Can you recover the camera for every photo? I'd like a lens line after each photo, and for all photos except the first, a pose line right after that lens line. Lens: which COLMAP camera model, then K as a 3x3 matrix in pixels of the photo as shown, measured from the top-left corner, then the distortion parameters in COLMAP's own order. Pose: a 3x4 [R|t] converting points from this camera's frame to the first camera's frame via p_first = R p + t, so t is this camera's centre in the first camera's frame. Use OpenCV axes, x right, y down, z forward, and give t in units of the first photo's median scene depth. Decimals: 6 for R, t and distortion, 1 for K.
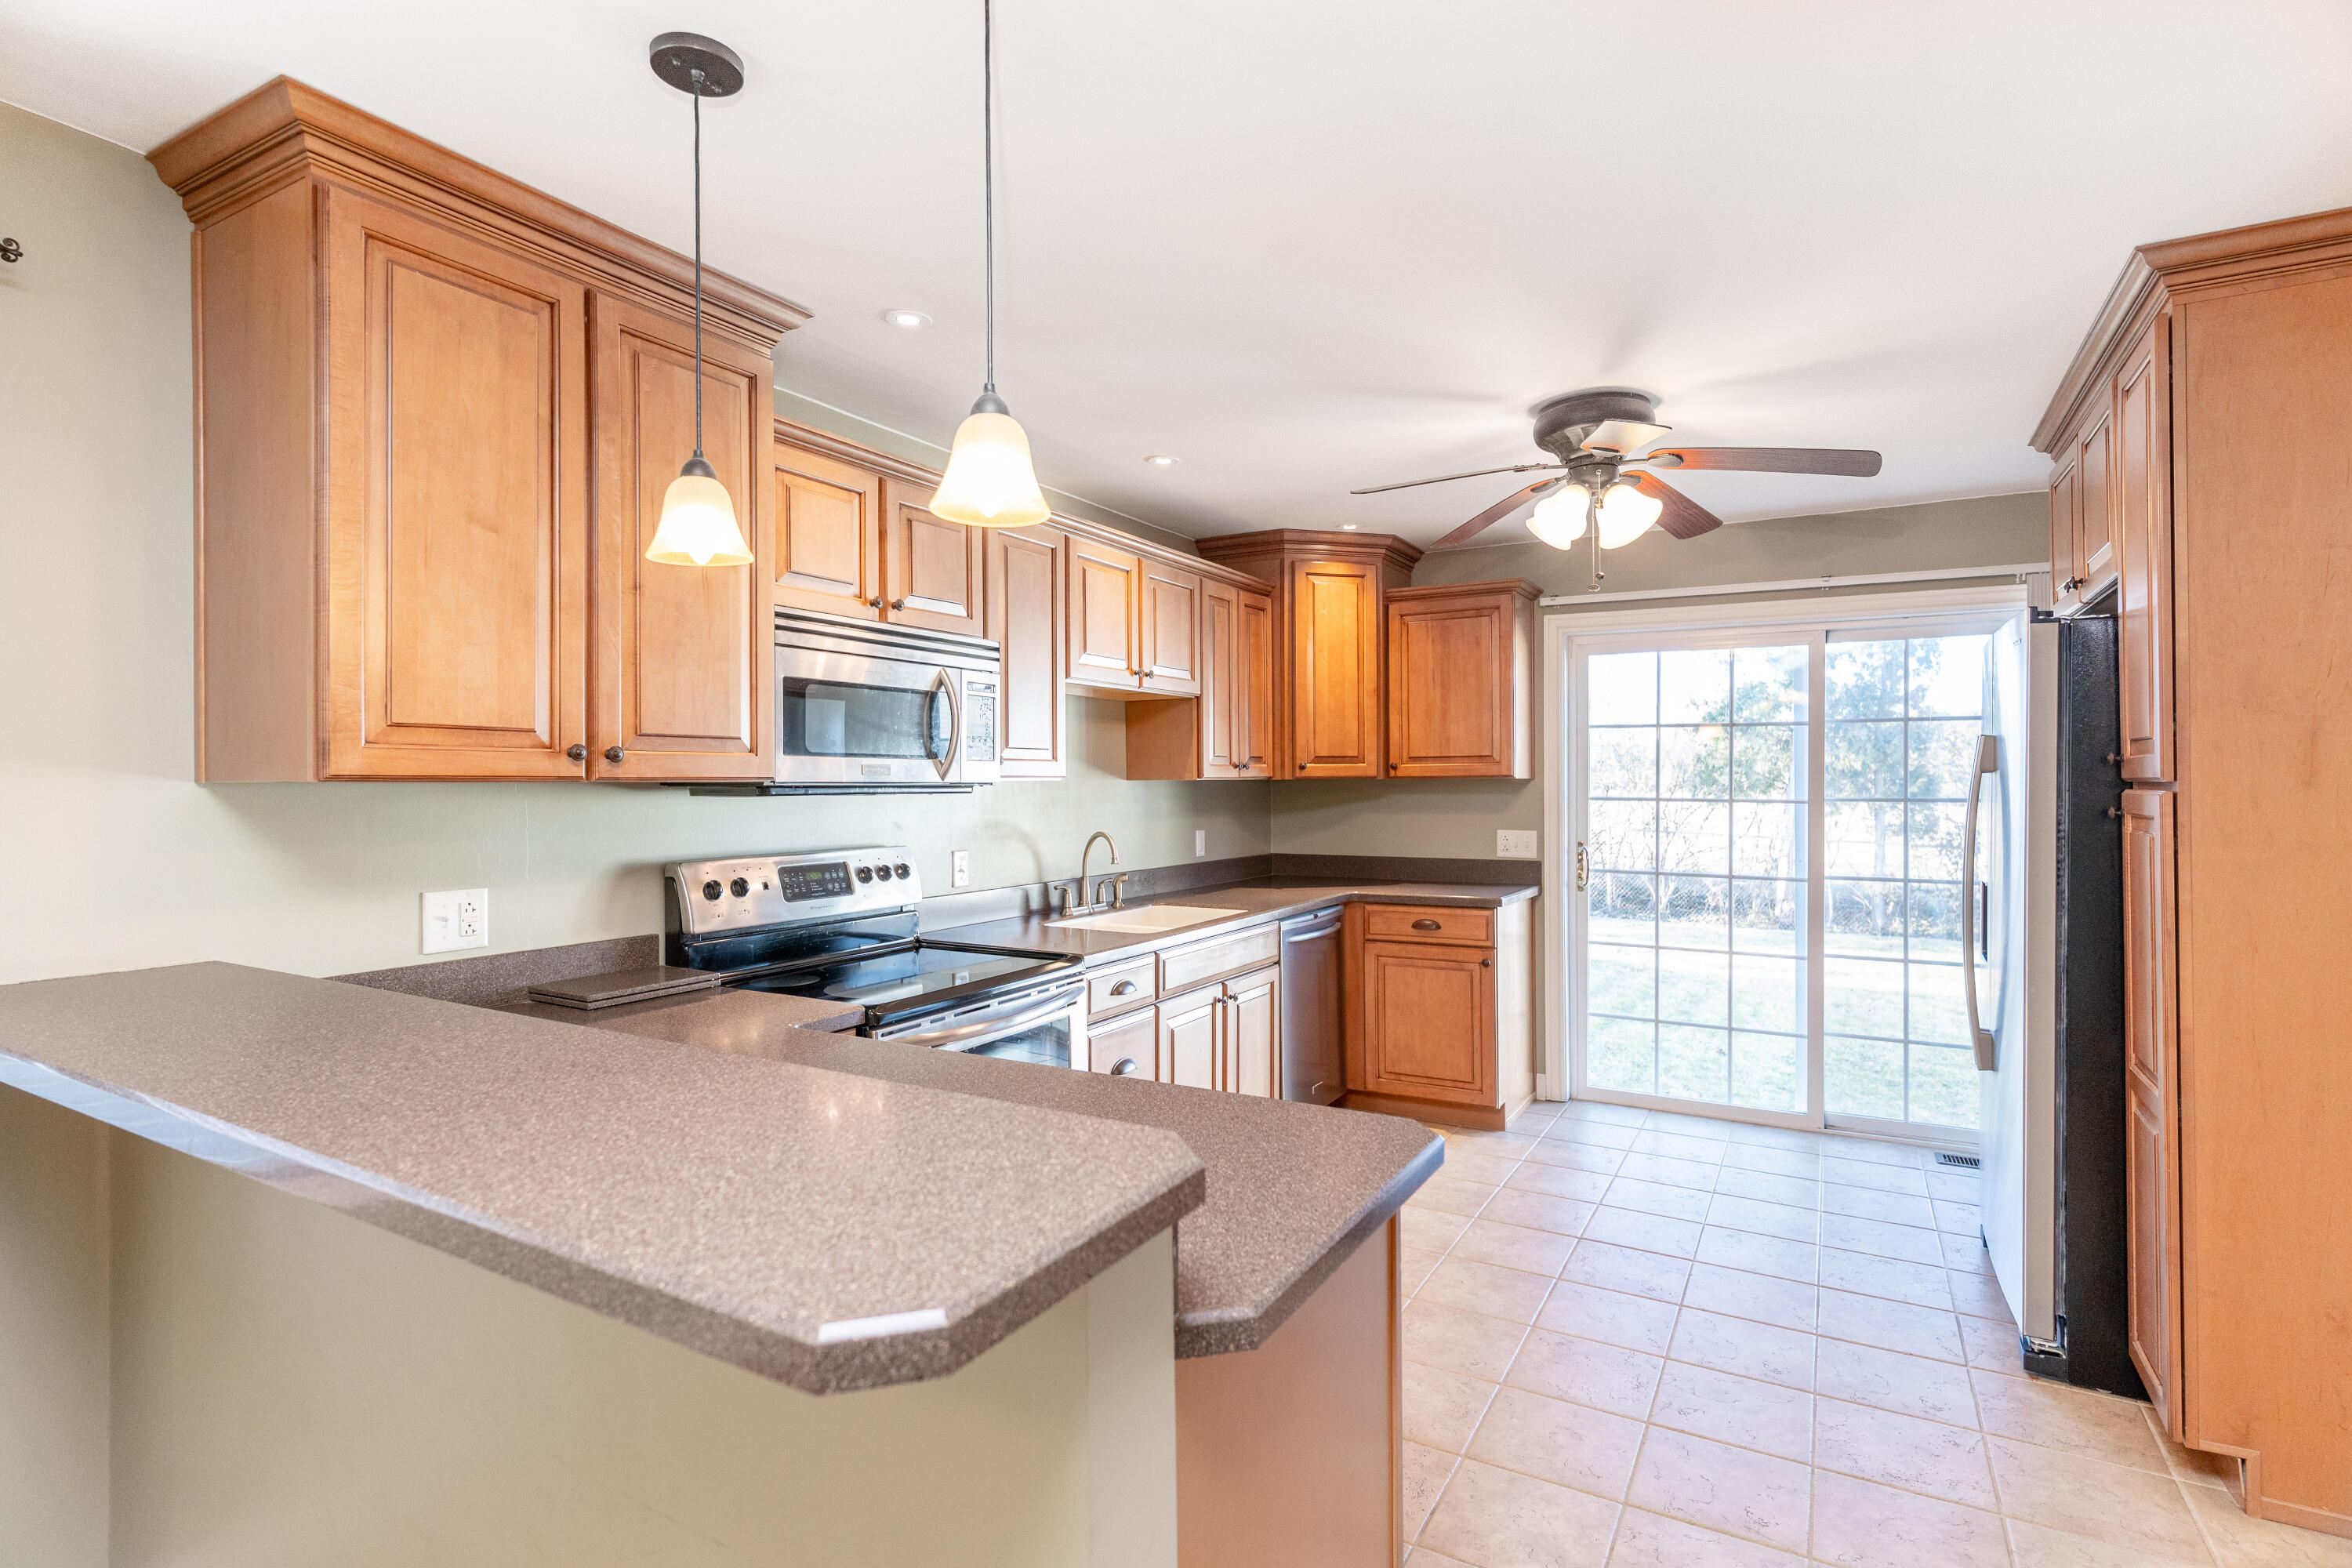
lens RADIAL K [[1118.4, 0, 1164.1], [0, 1118.4, 781.7], [0, 0, 1]] dist [0.000890, 0.000007]
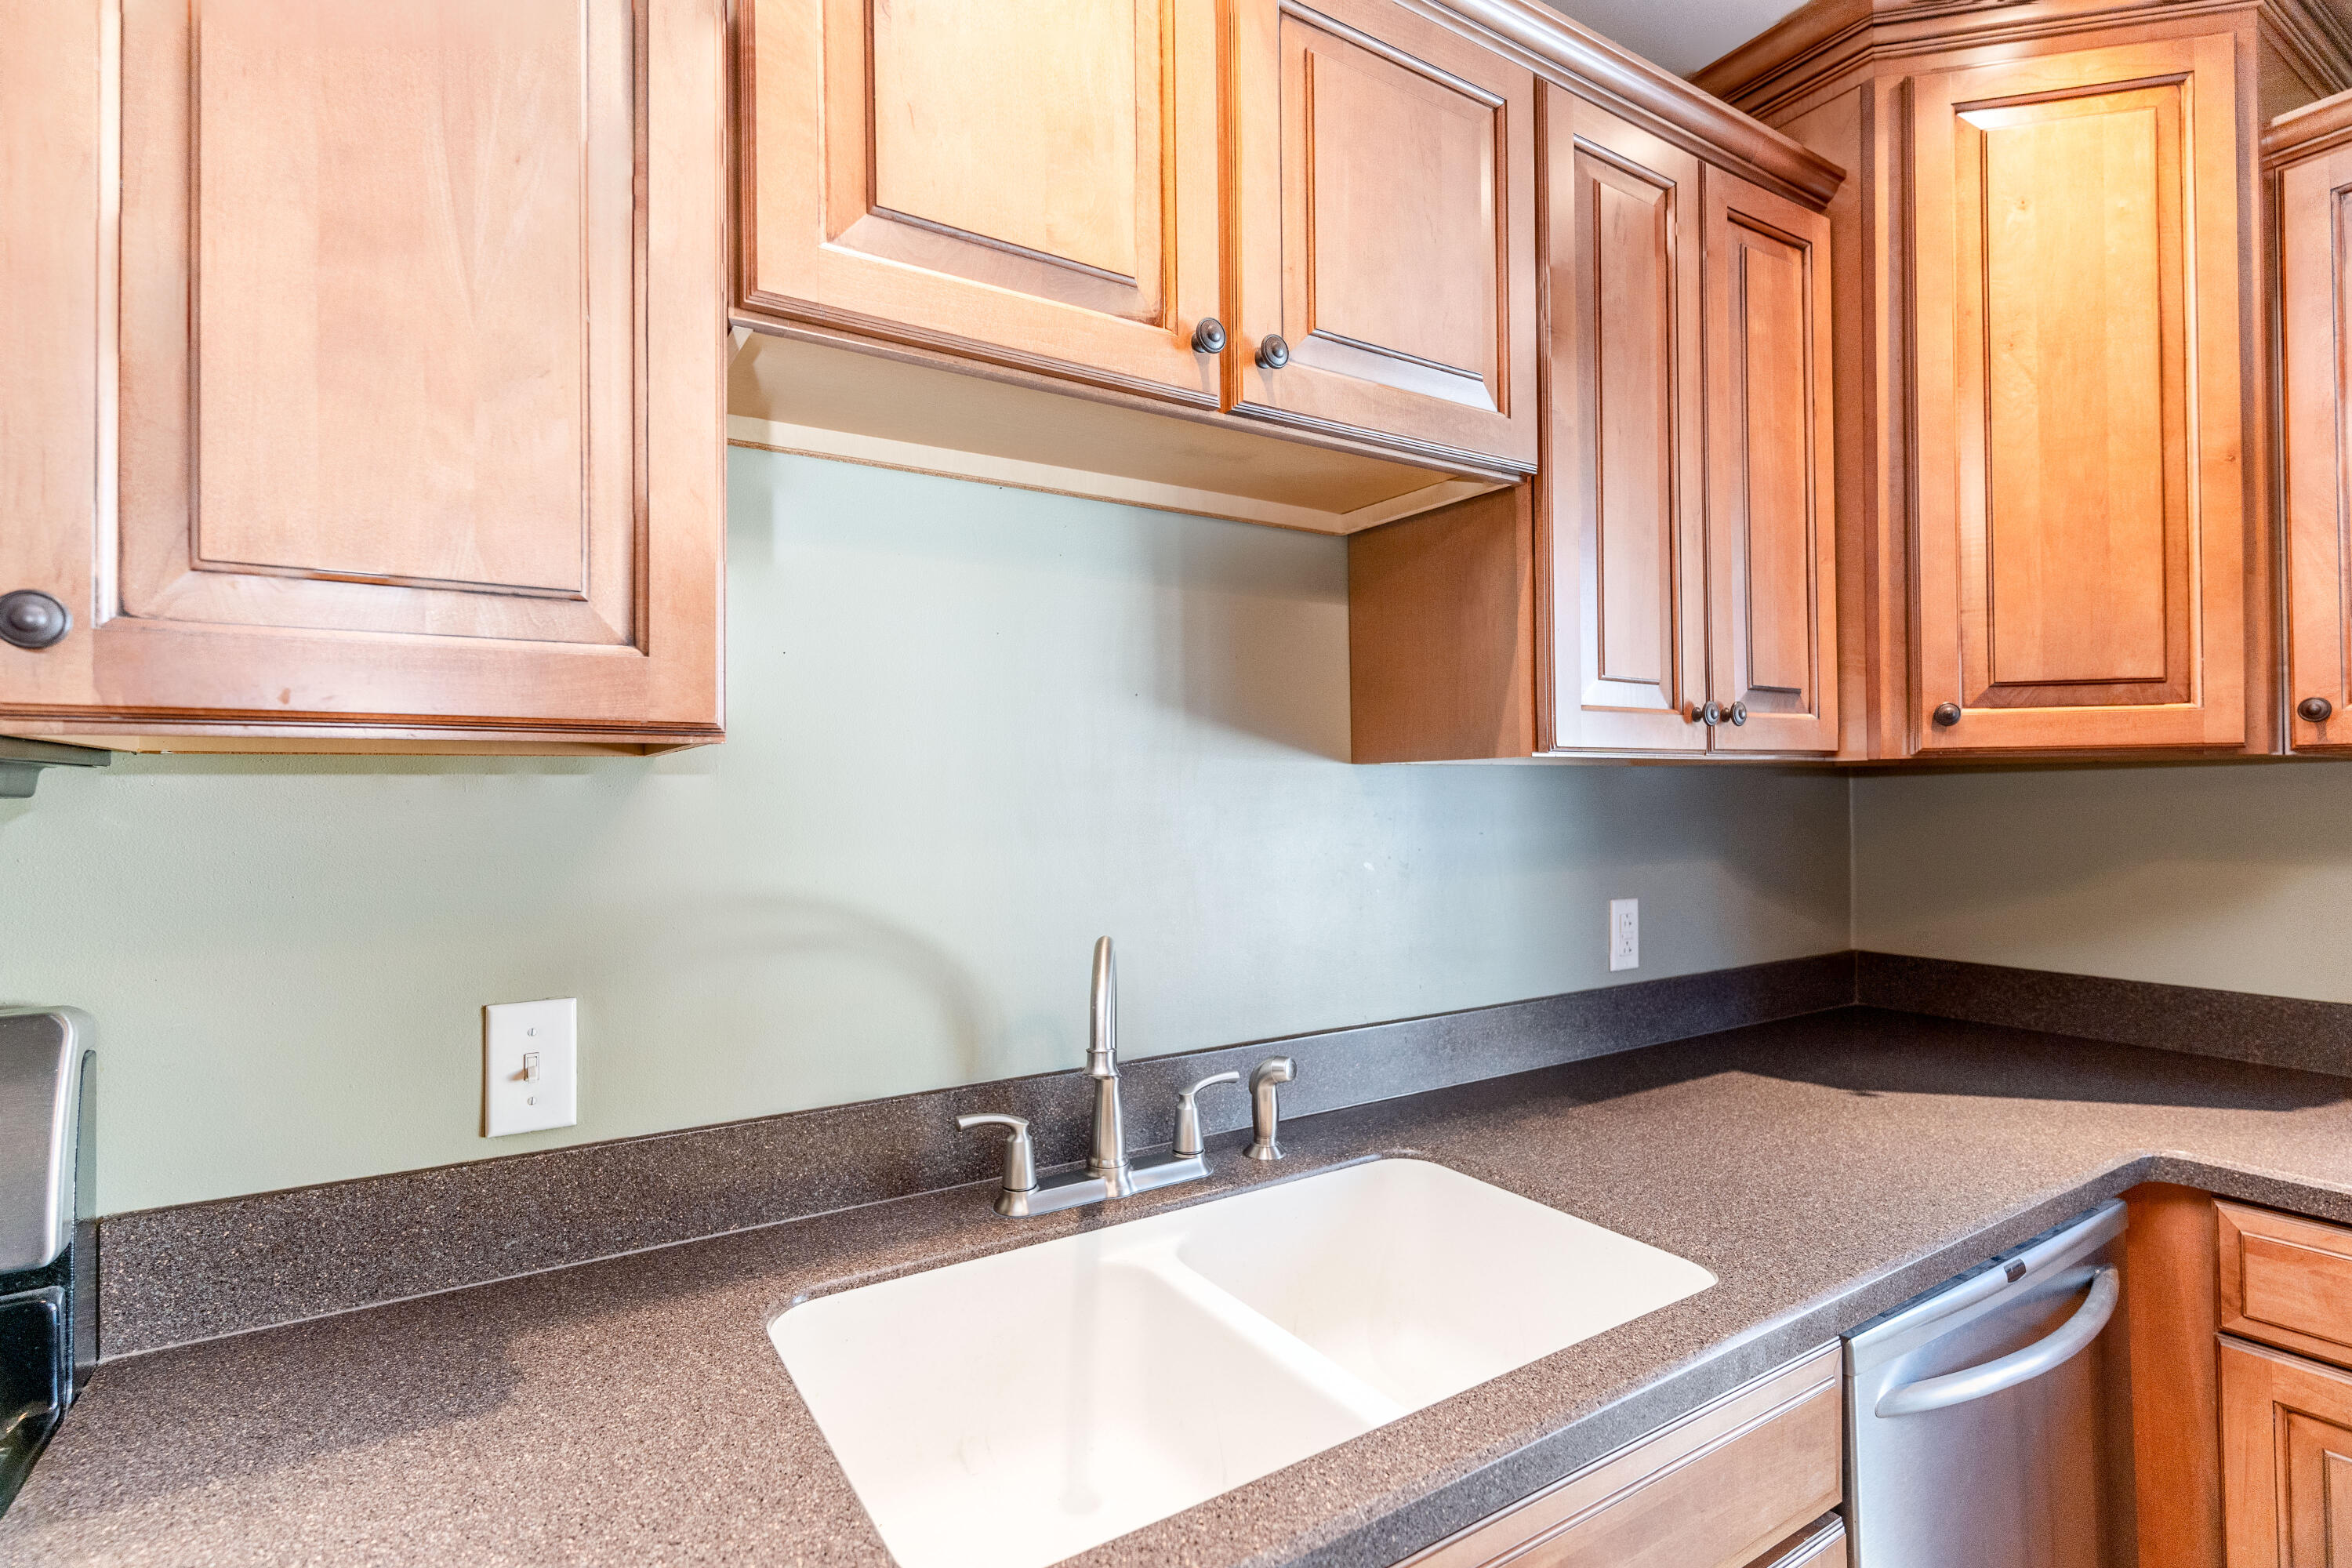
lens RADIAL K [[1130.2, 0, 1174.5], [0, 1130.2, 780.7], [0, 0, 1]] dist [0.000398, -0.000163]
pose [[0.895009, -0.005127, -0.446018, 0.080068], [0.001904, 0.999969, -0.007674, 0.007466], [0.446043, 0.006020, 0.894991, 0.691888]]
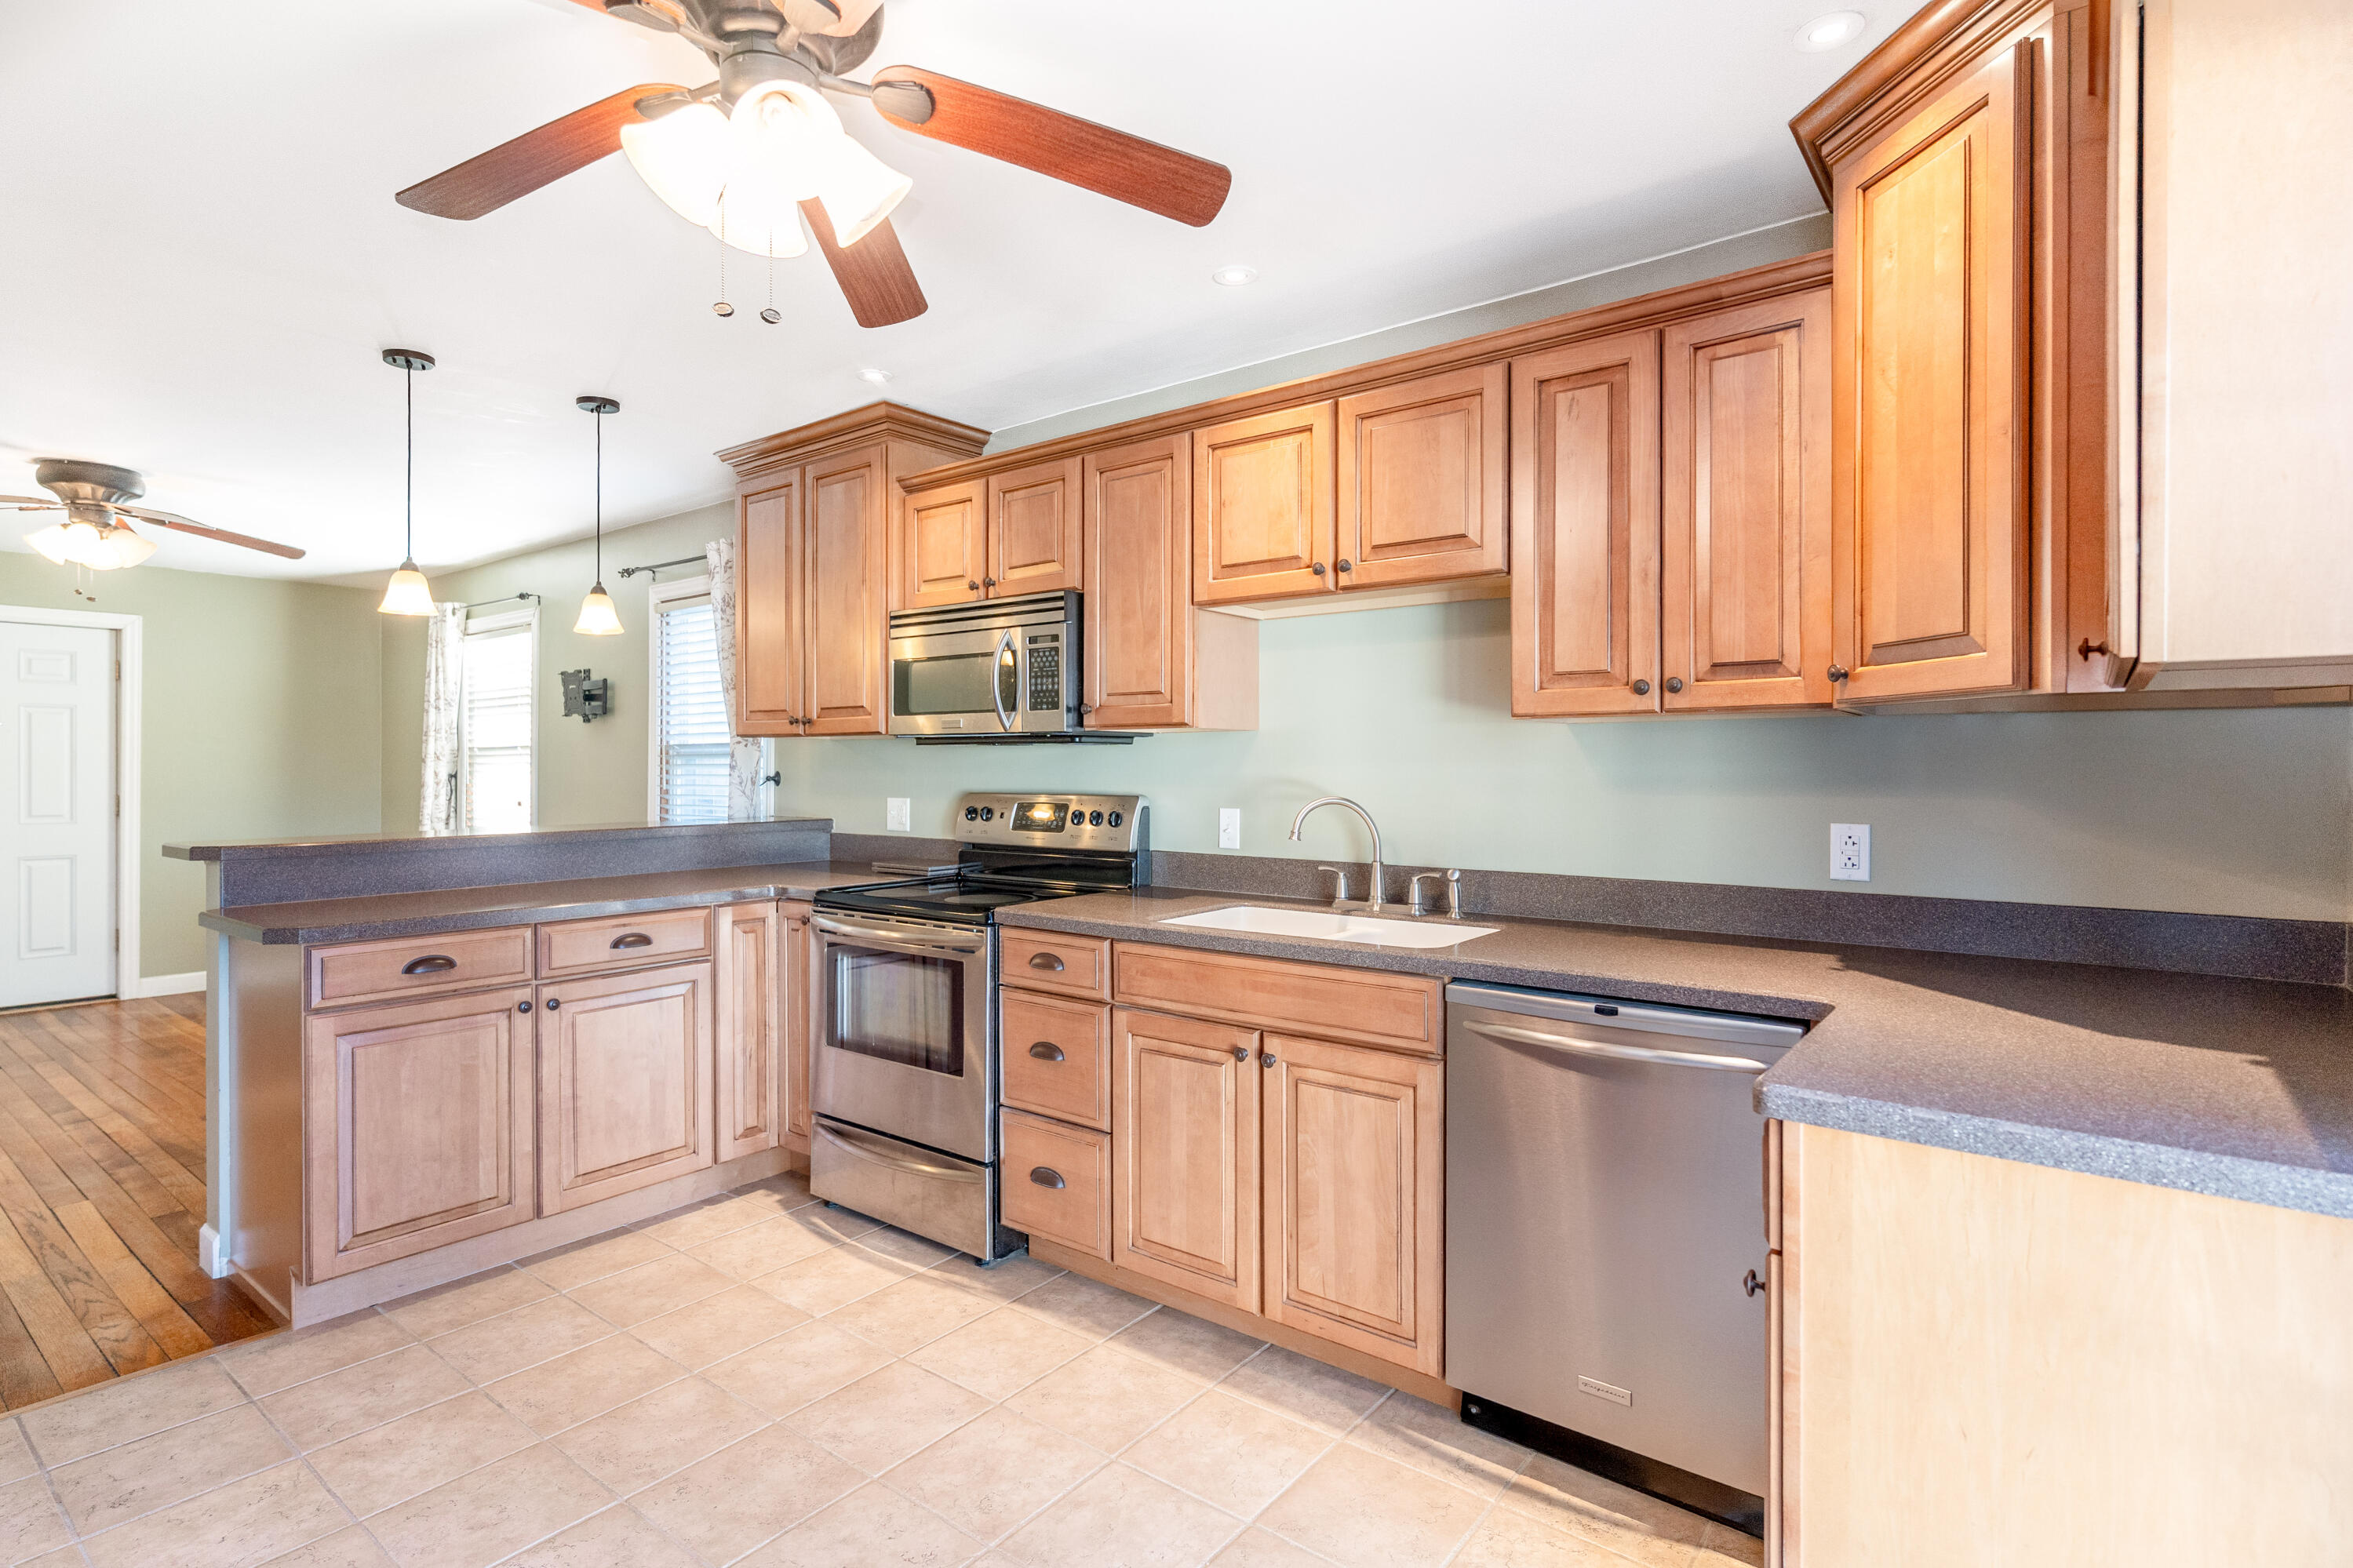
lens RADIAL K [[1164.8, 0, 1177.8], [0, 1164.8, 767.3], [0, 0, 1]] dist [0.004070, -0.000241]
pose [[-0.126724, 0.006008, -0.991920, 0.640825], [0.000406, 0.999982, 0.006005, 0.019540], [0.991938, 0.000358, -0.126724, 0.910834]]
